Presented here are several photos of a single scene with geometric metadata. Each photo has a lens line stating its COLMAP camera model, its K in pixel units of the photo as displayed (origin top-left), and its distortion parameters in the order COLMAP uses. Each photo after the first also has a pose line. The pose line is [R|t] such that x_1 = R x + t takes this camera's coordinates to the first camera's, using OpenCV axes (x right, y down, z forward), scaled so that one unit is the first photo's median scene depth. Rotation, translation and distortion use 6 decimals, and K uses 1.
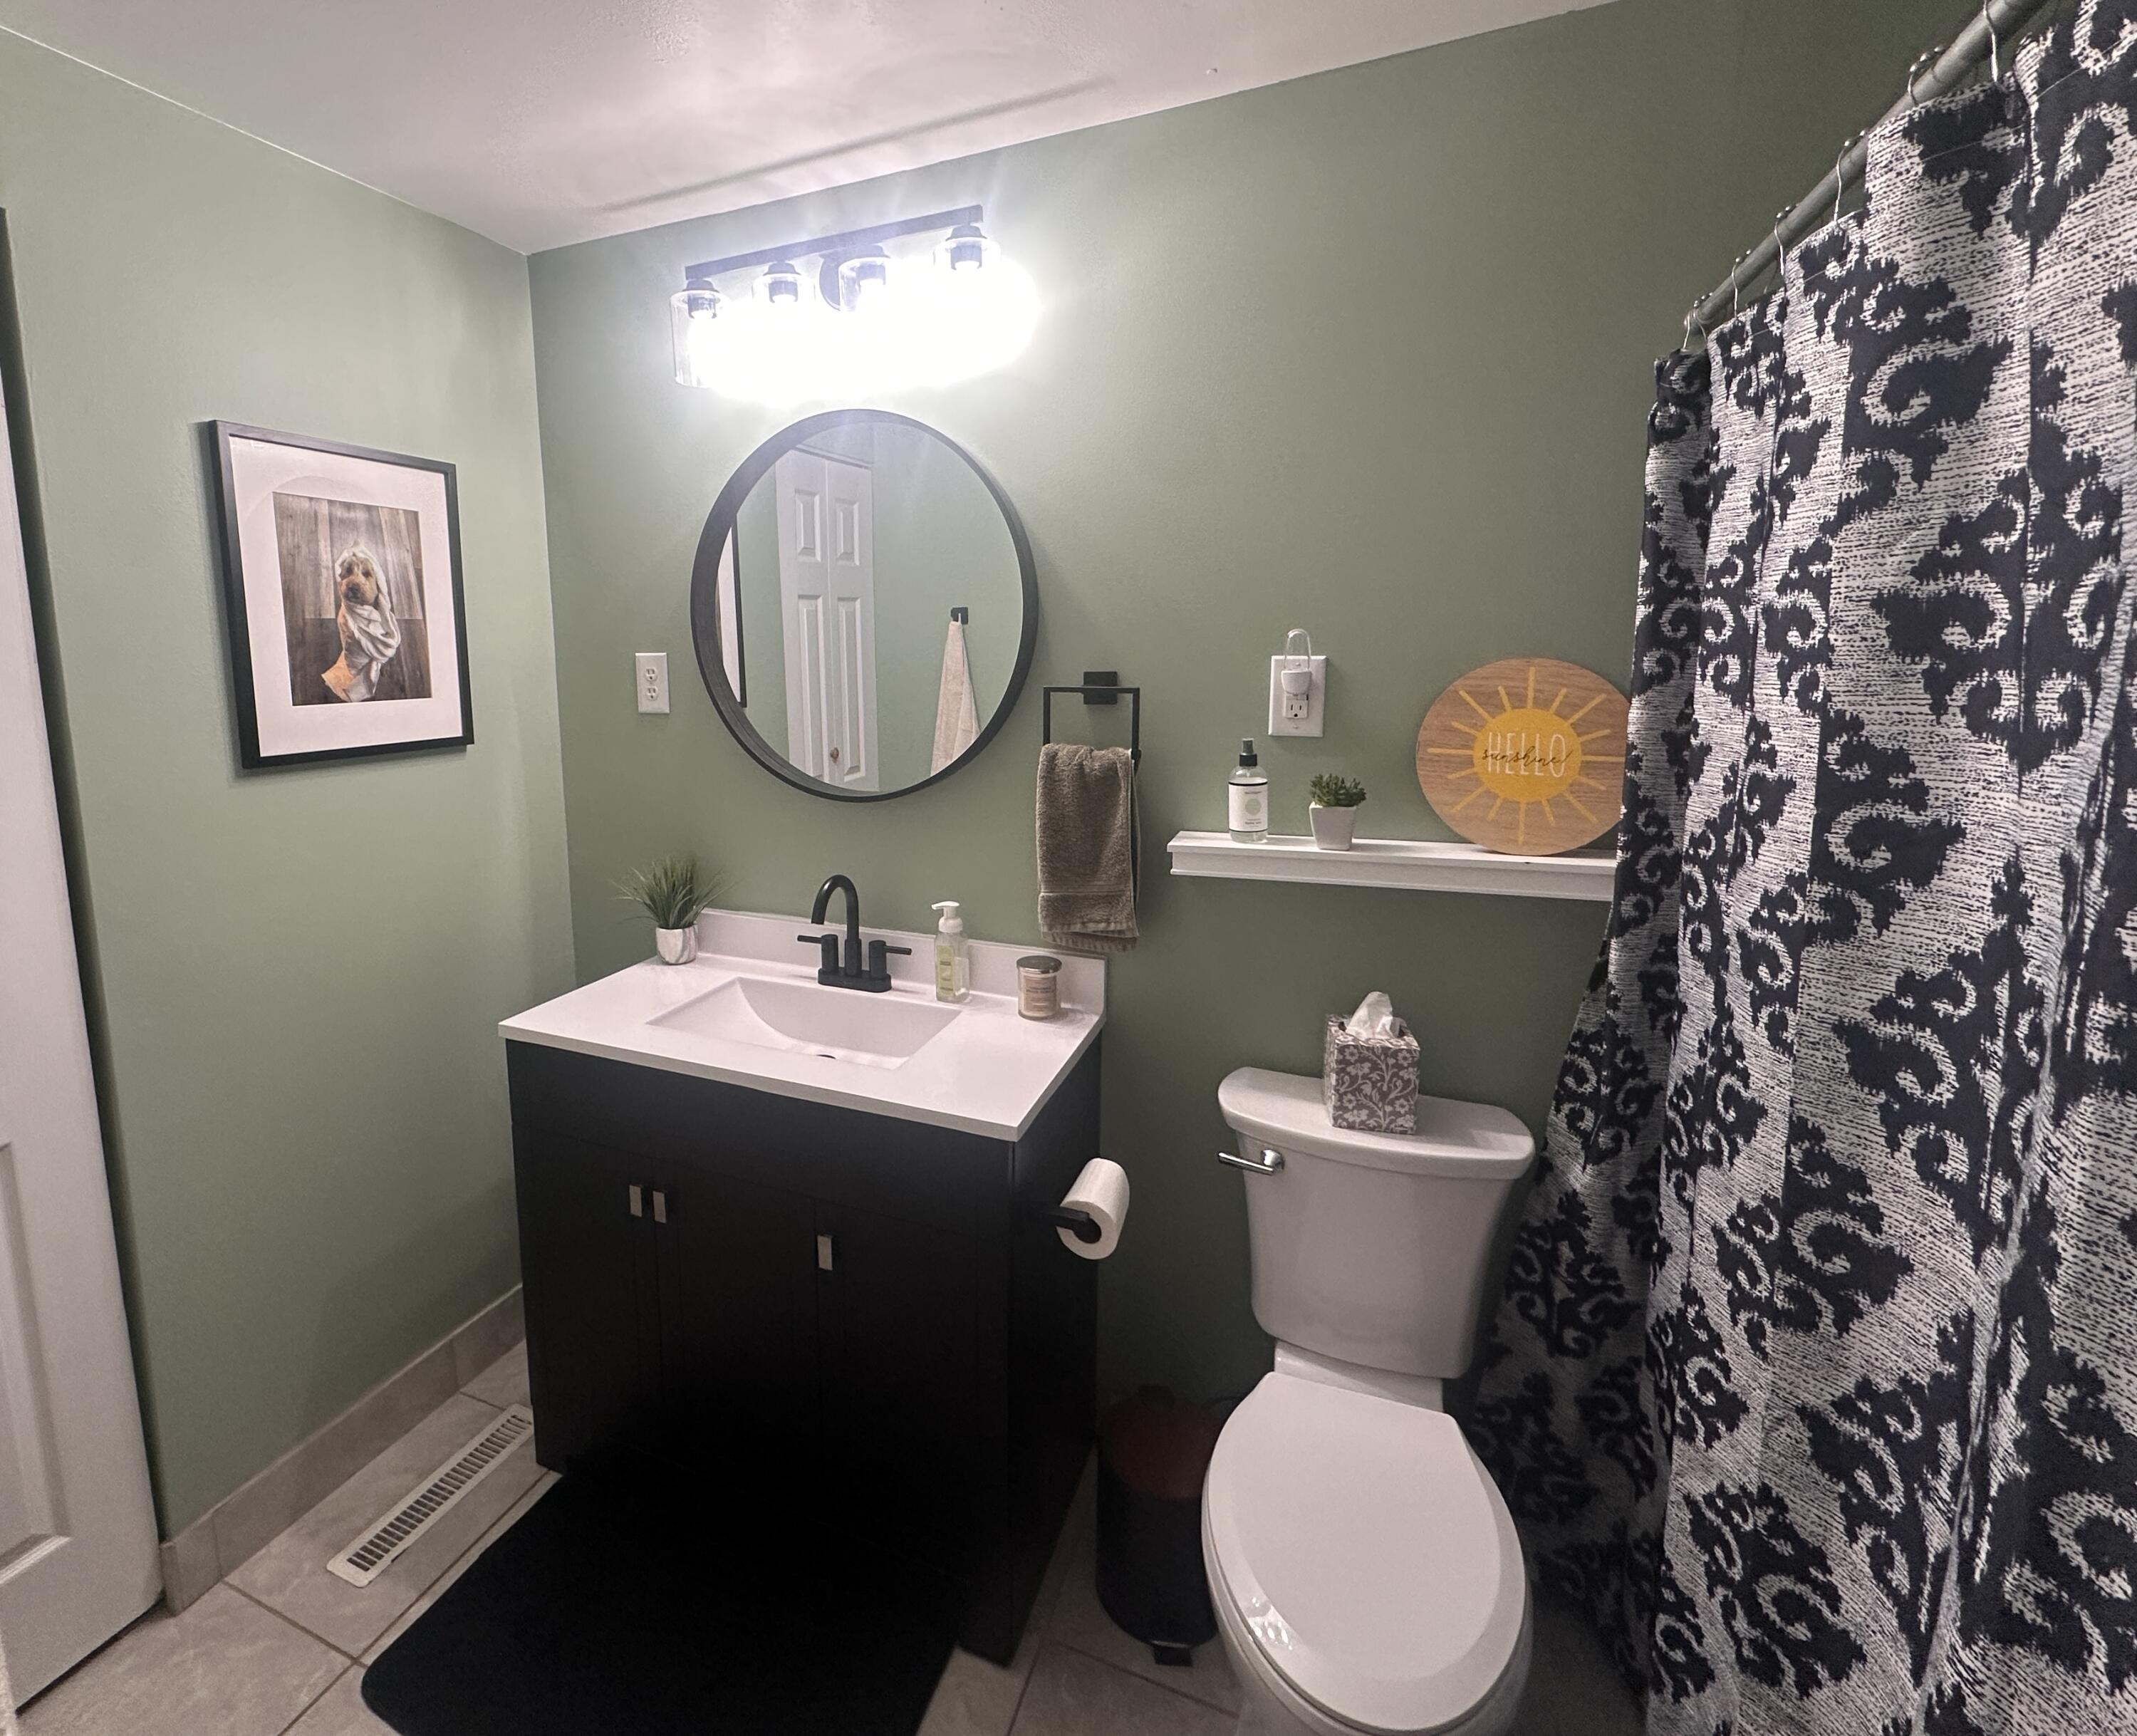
lens RADIAL K [[1001.4, 0, 964.7], [0, 1001.4, 777.1], [0, 0, 1]] dist [-0.002376, -0.000204]
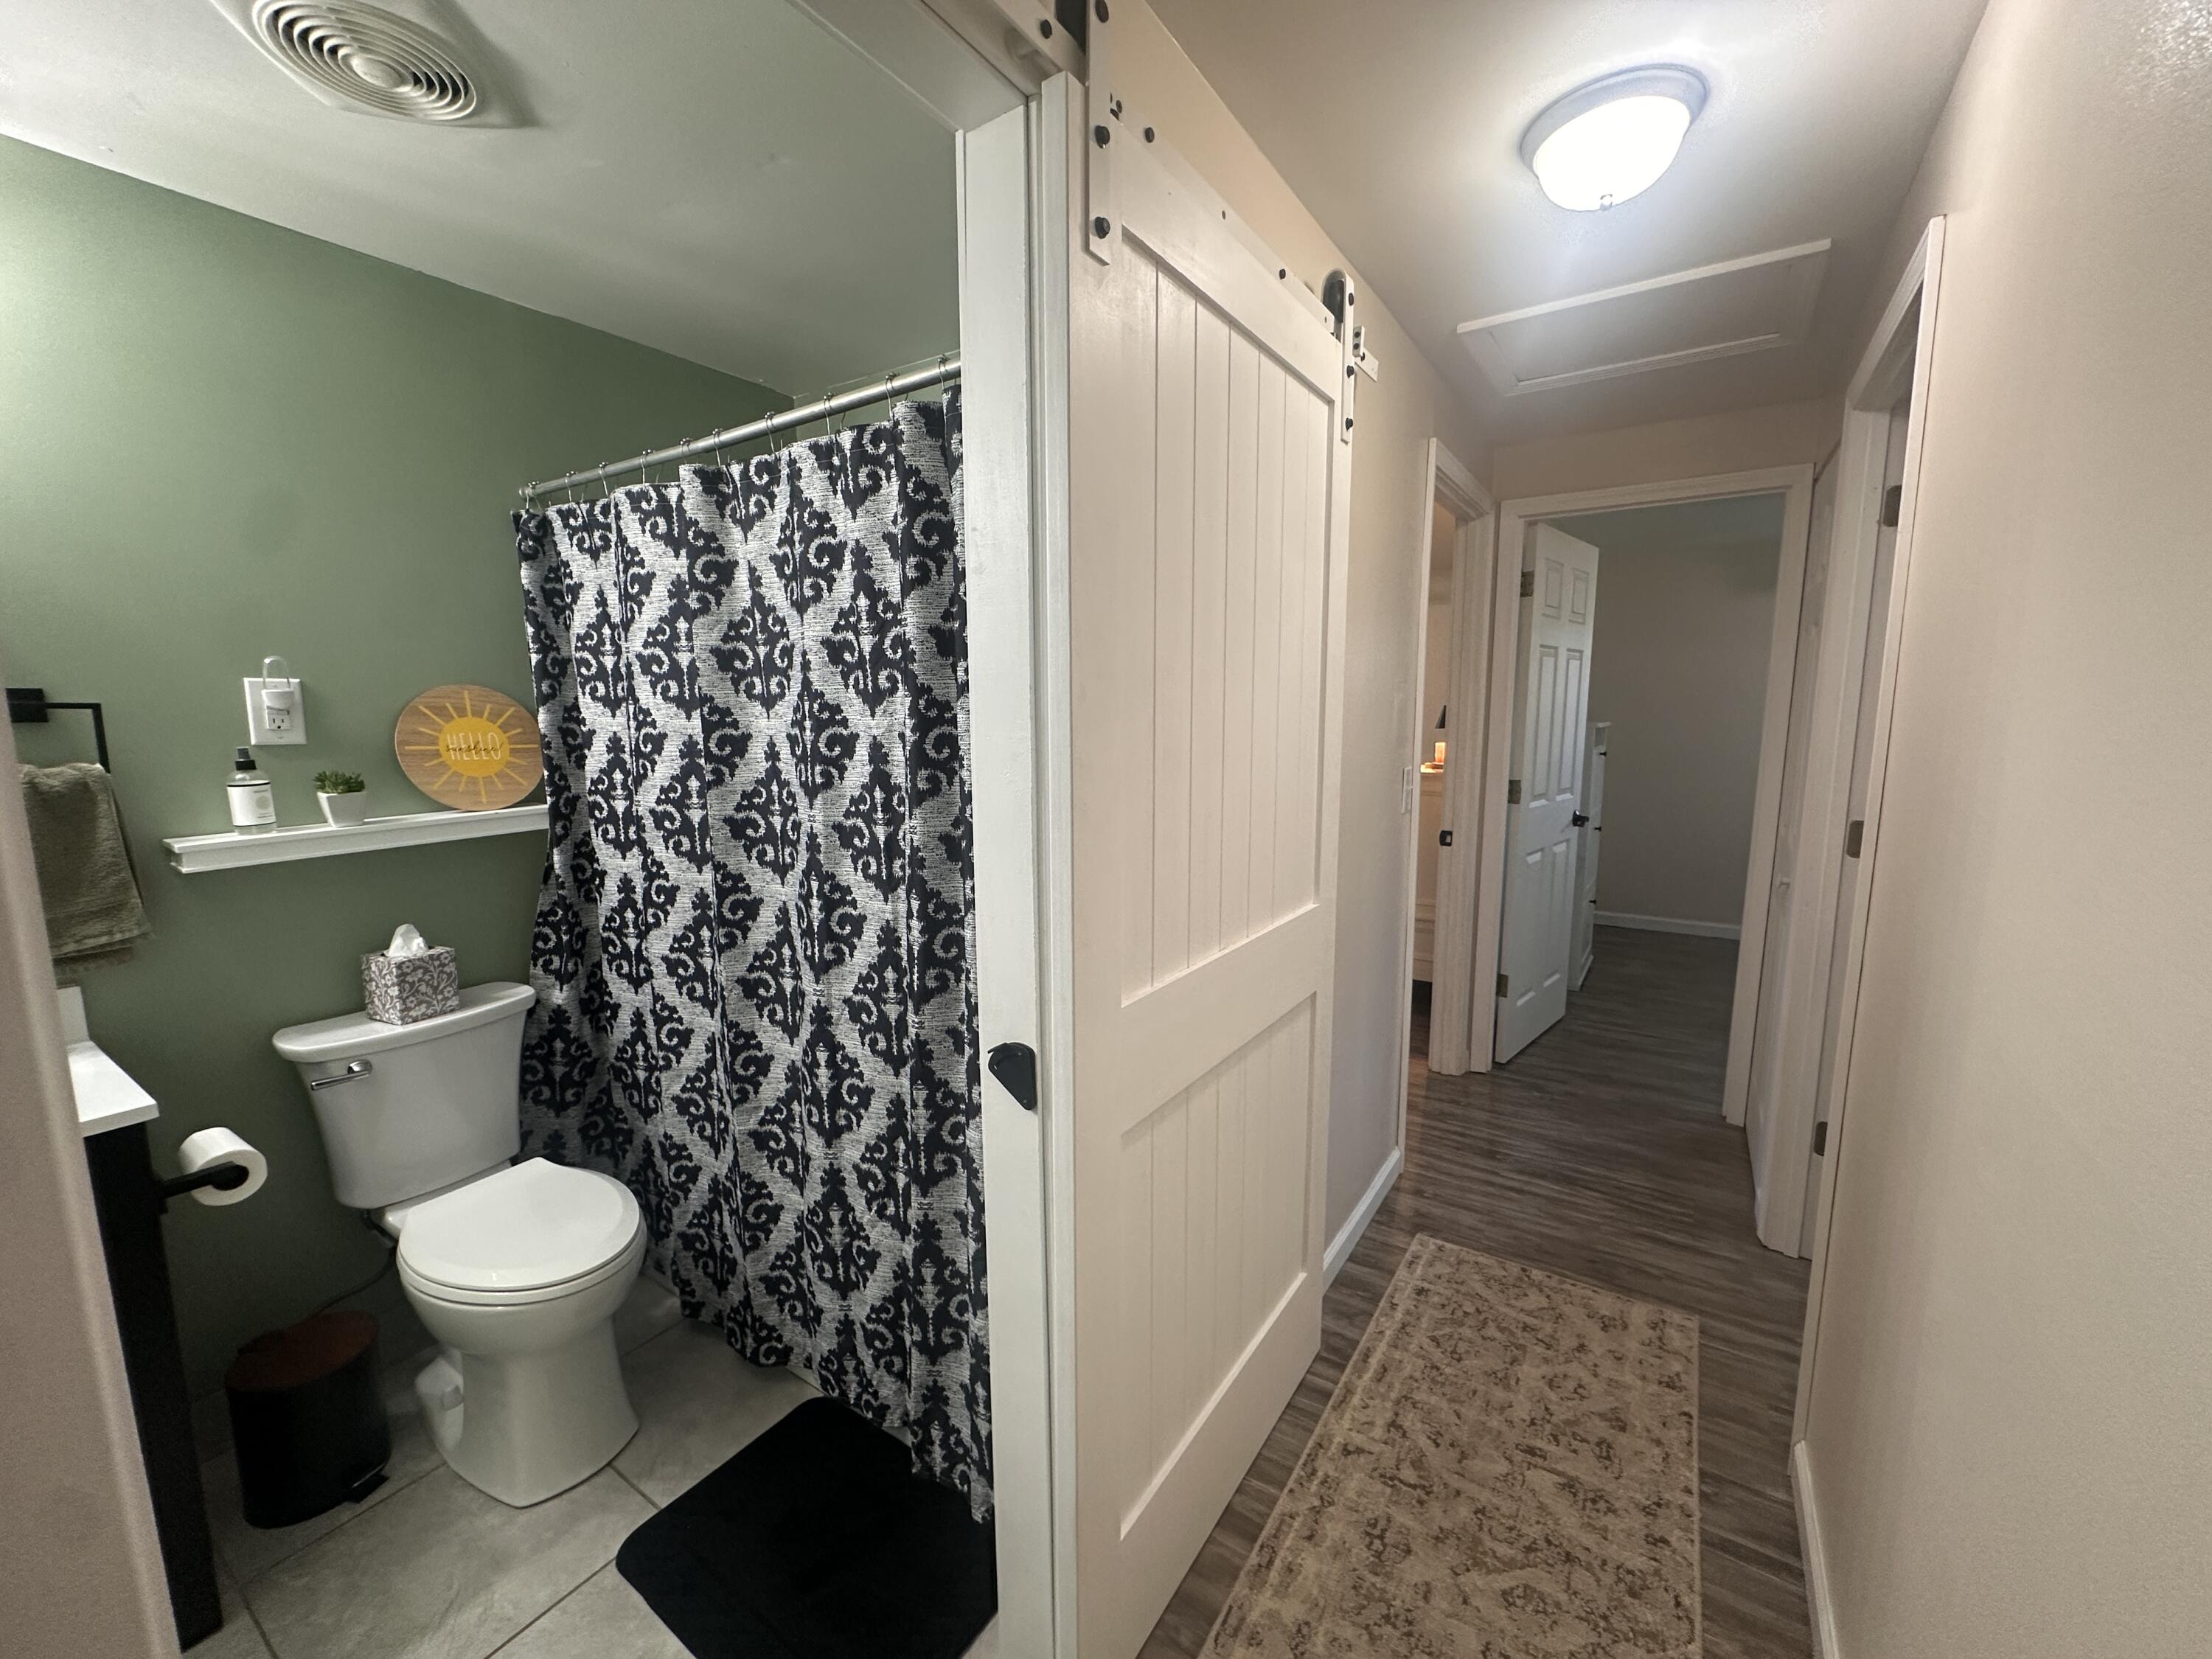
lens RADIAL K [[887.8, 0, 1109.0], [0, 887.8, 835.1], [0, 0, 1]] dist [-0.001127, 0.000278]
pose [[0.156927, -0.125186, 0.979644, -0.719901], [0.135994, 0.985224, 0.104114, 0.114025], [-0.978202, 0.116888, 0.171633, -0.202641]]
